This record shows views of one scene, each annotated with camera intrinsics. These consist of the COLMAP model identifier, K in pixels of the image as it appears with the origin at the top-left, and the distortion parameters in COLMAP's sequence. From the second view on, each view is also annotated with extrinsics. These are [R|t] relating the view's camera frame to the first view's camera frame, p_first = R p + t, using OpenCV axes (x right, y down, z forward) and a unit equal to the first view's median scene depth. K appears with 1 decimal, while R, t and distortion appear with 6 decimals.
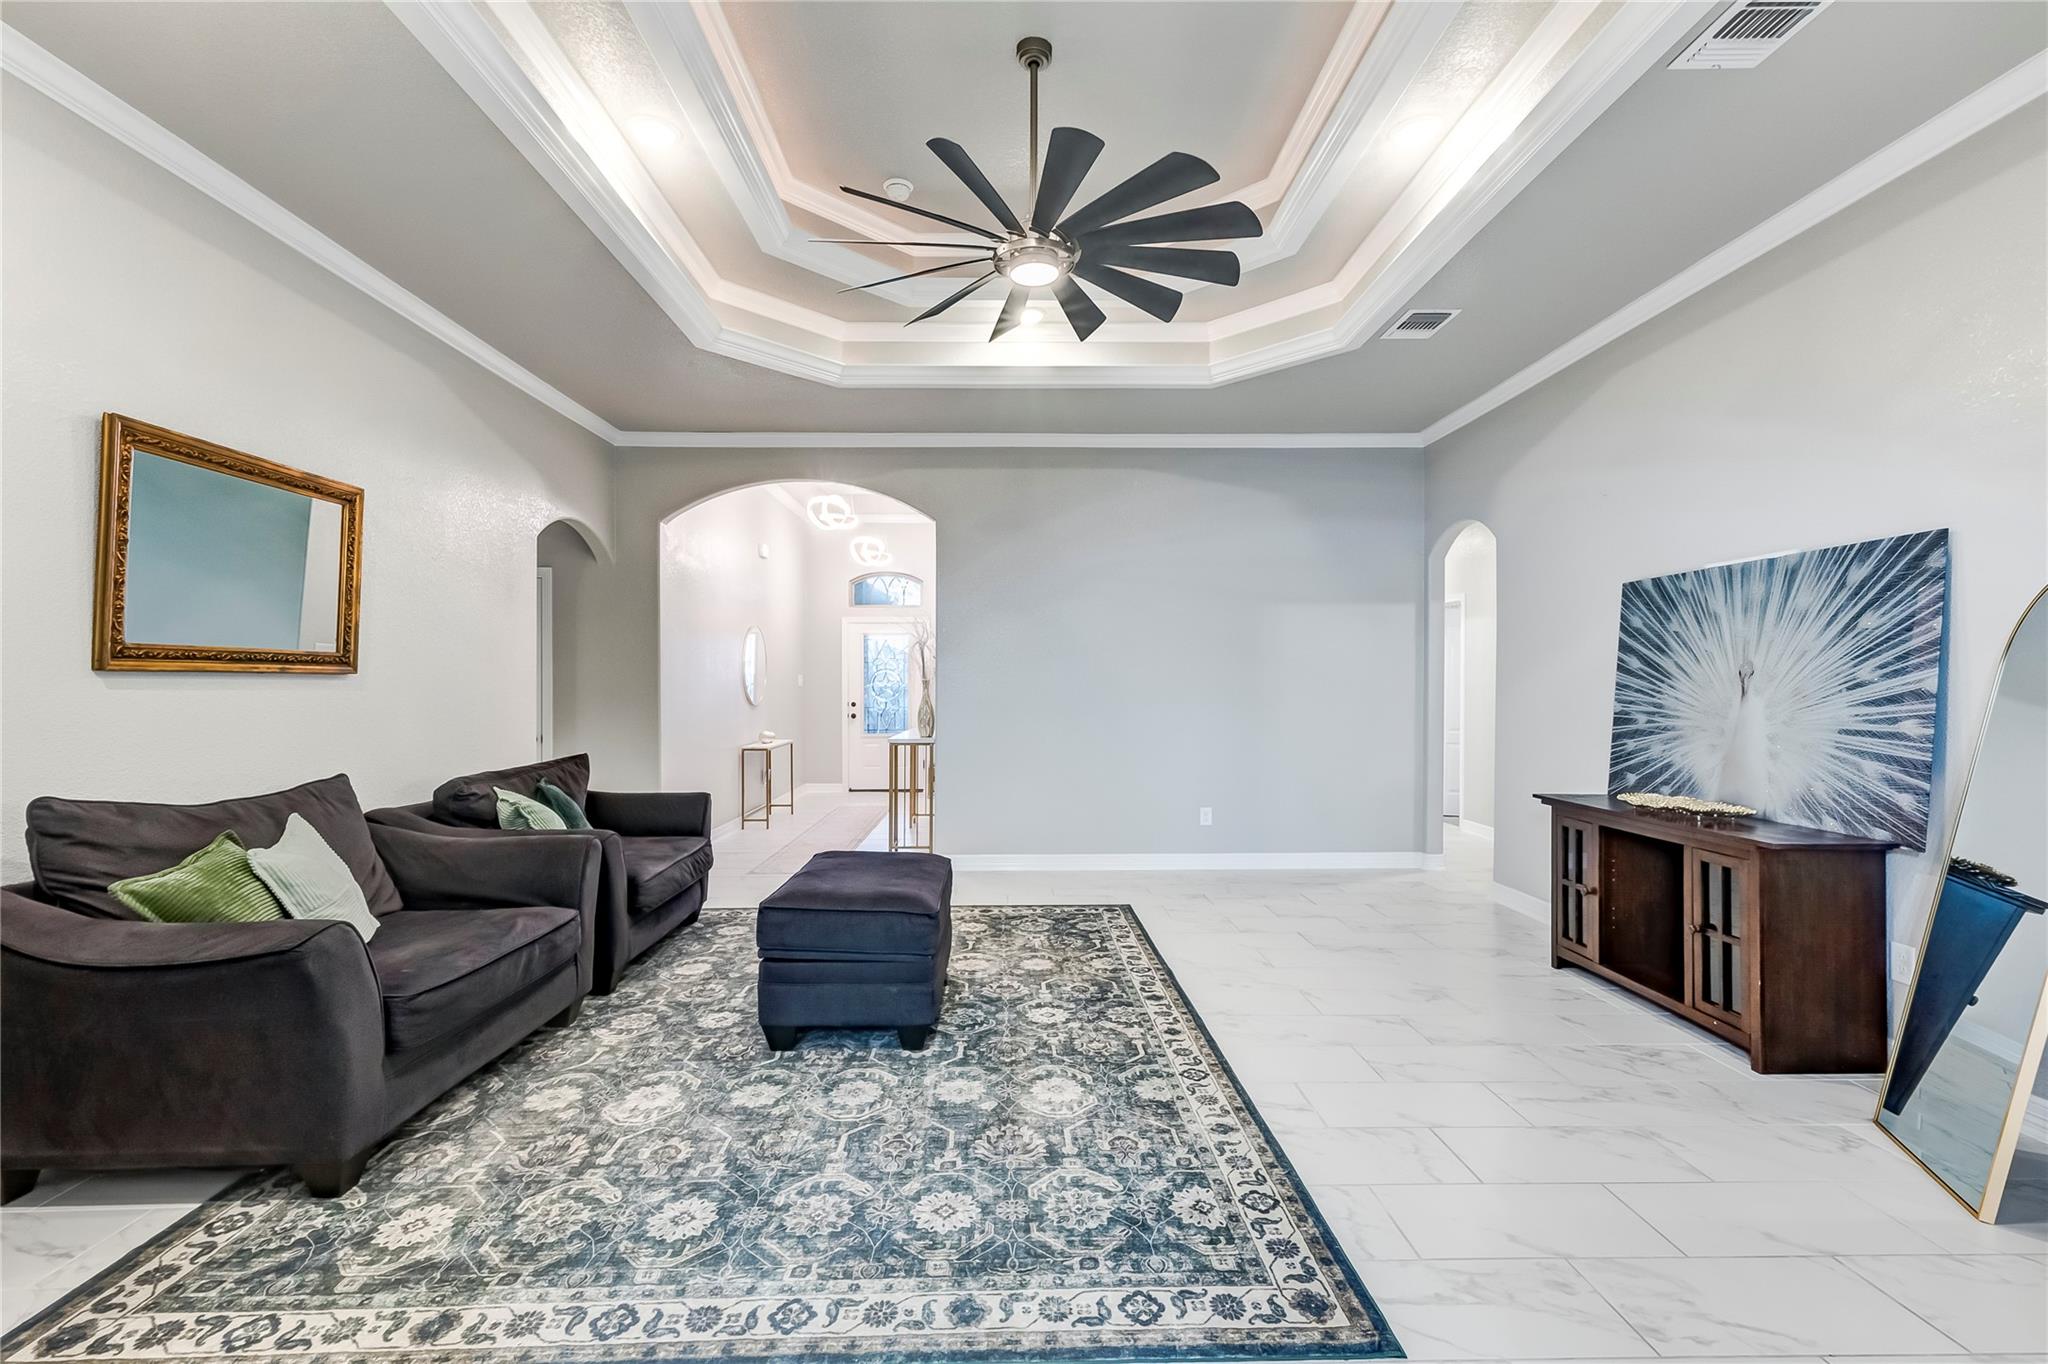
lens RADIAL K [[927.3, 0, 1014.5], [0, 927.3, 679.0], [0, 0, 1]] dist [0.005062, 0.000222]
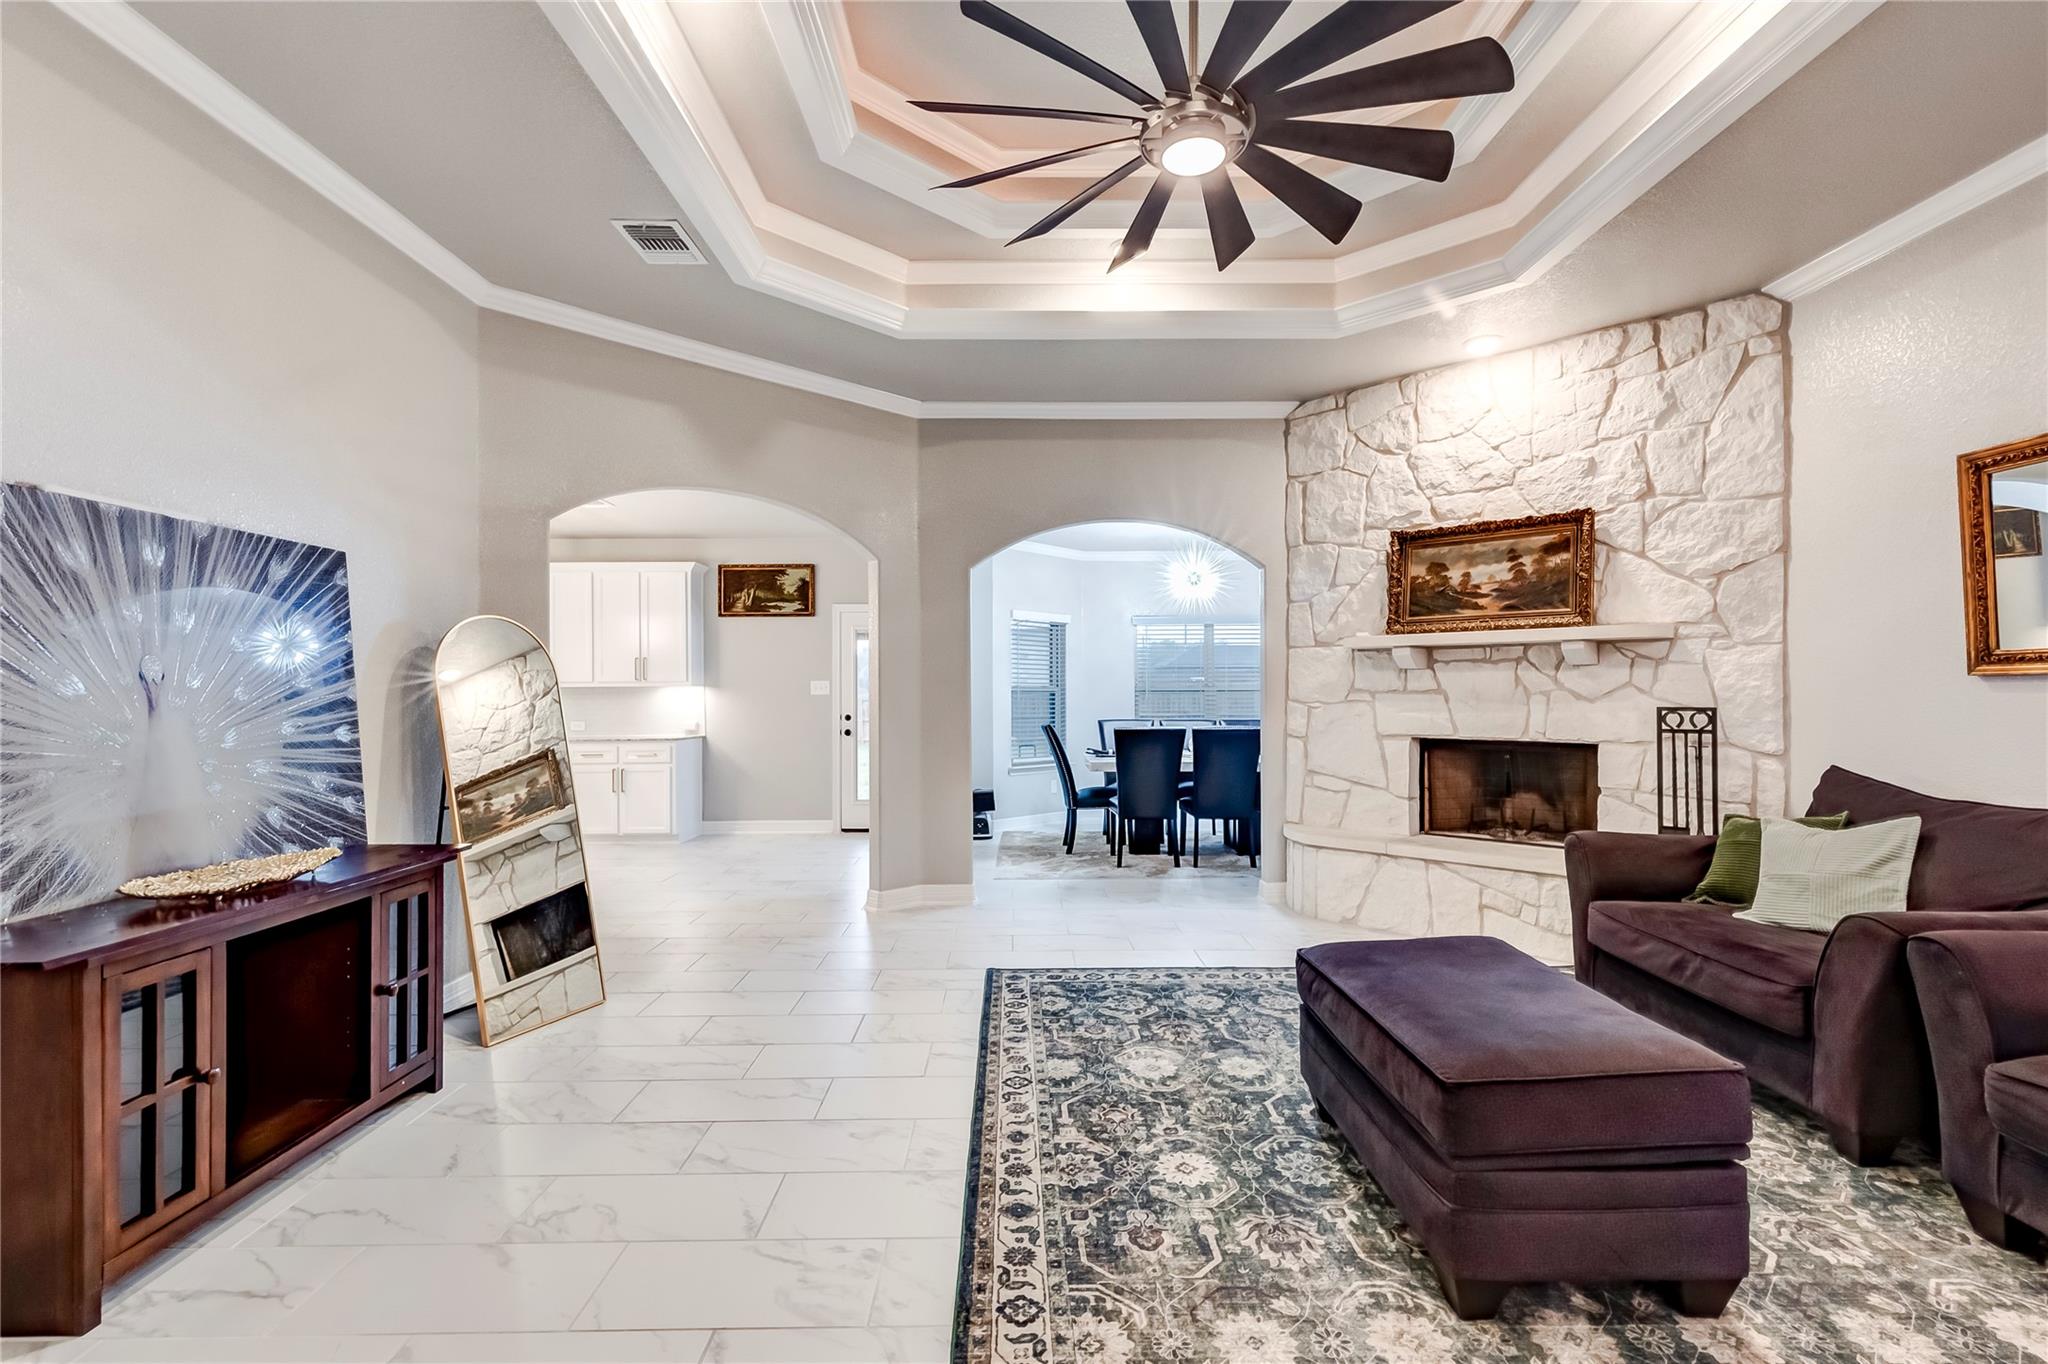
lens RADIAL K [[926.3, 0, 1029.5], [0, 926.3, 686.4], [0, 0, 1]] dist [0.003783, 0.000495]
pose [[-0.999992, 0.003763, 0.001579, 0.168533], [0.003743, 0.999917, -0.012293, 0.013024], [-0.001625, -0.012287, -0.999923, 1.901158]]
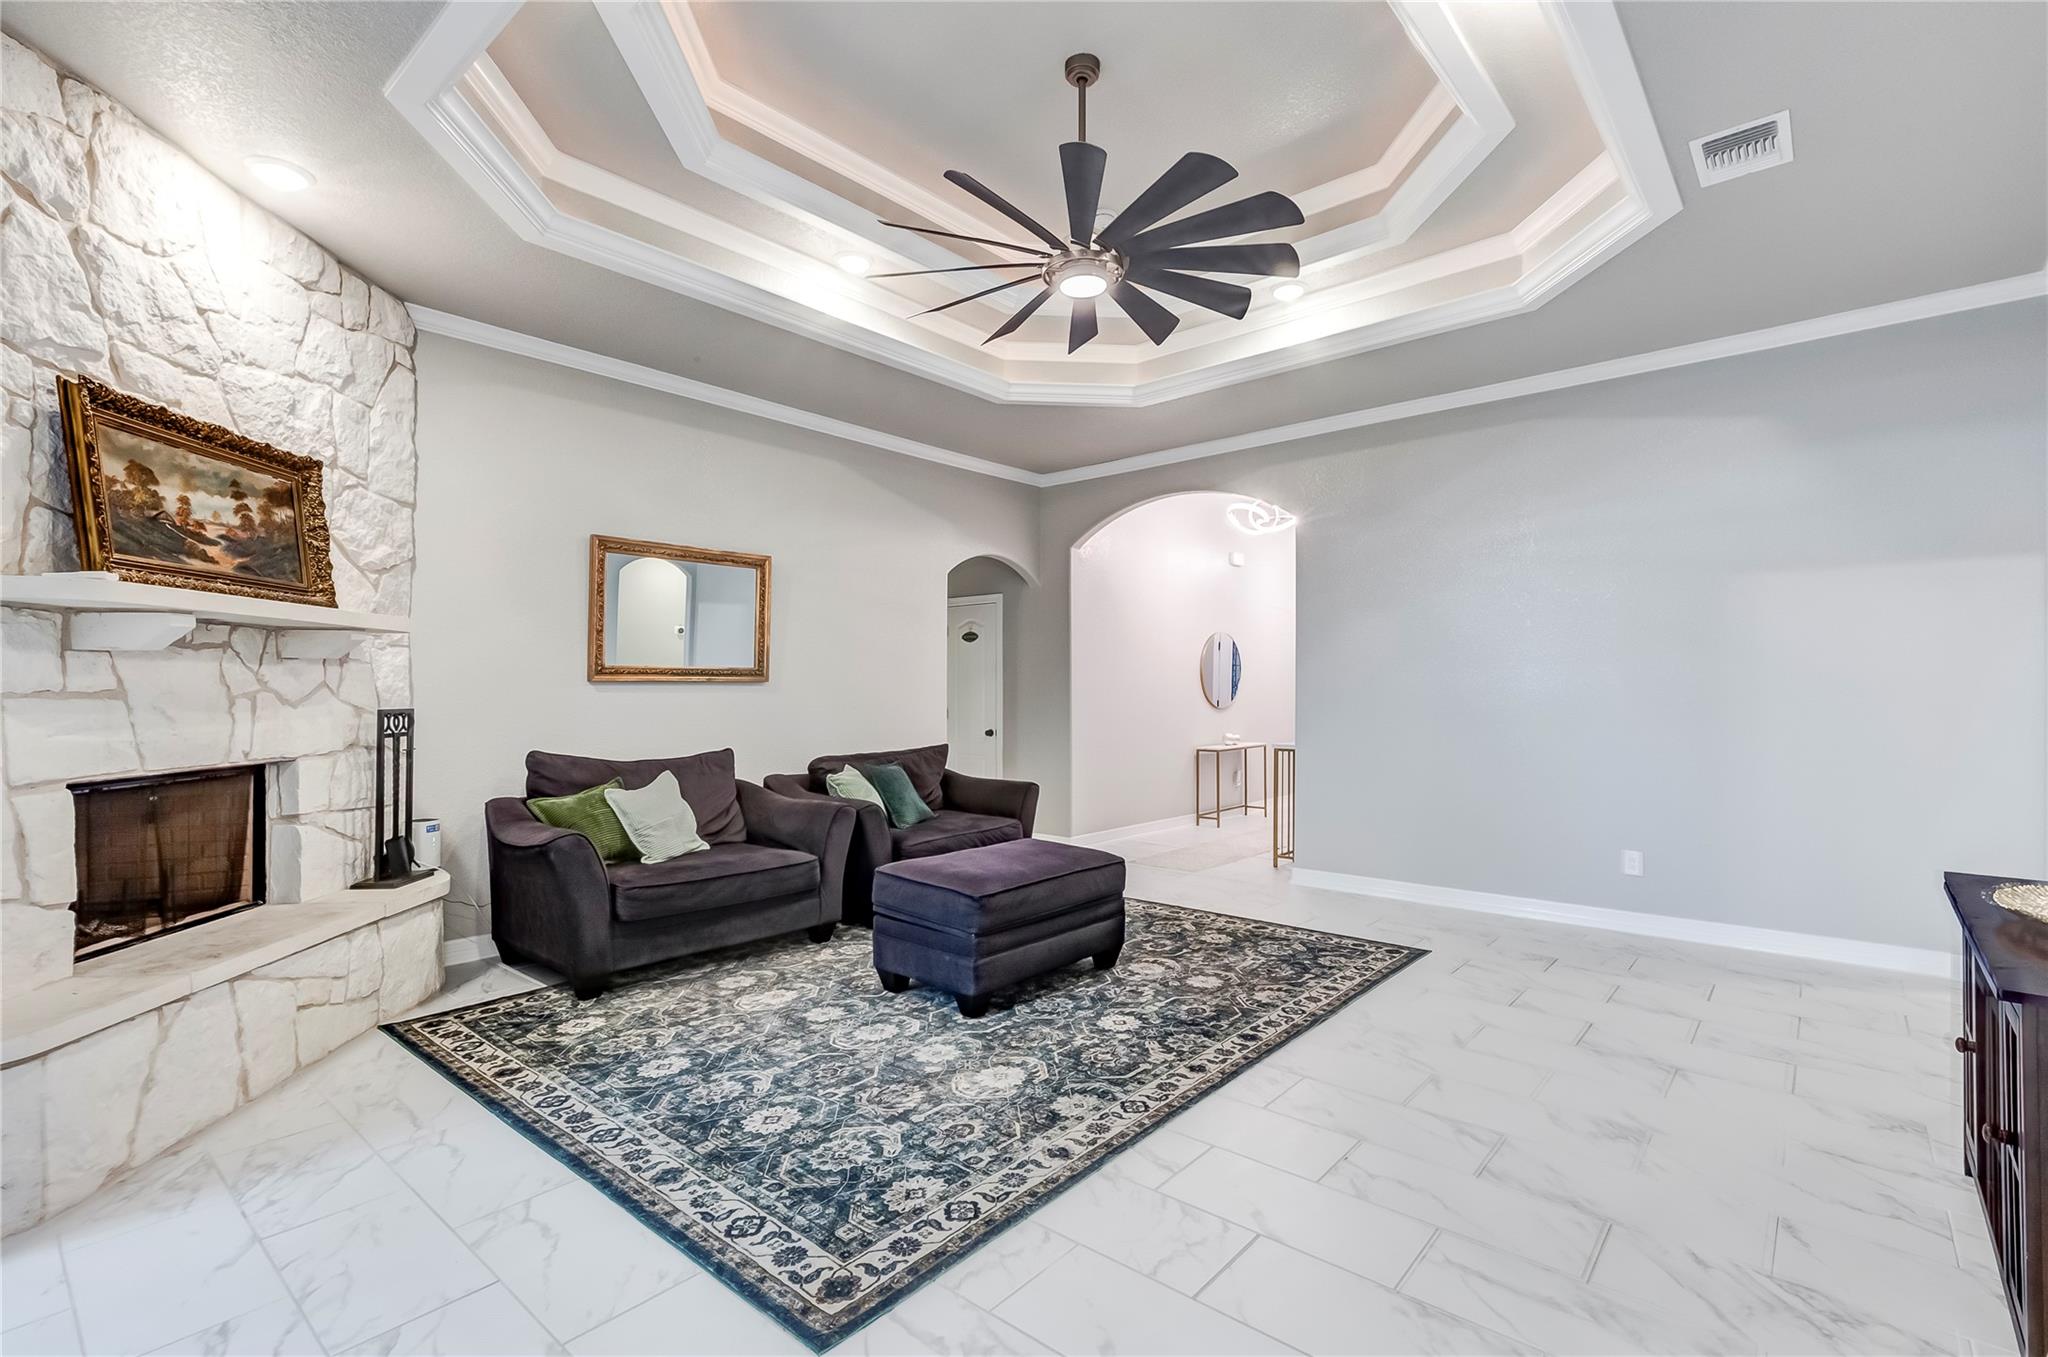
lens RADIAL K [[926.3, 0, 1029.5], [0, 926.3, 682.9], [0, 0, 1]] dist [0.003783, 0.000495]
pose [[0.744635, -0.005330, -0.667451, 0.703436], [0.005178, 0.999984, -0.002209, 0.001153], [0.667452, -0.001811, 0.744650, 0.223887]]
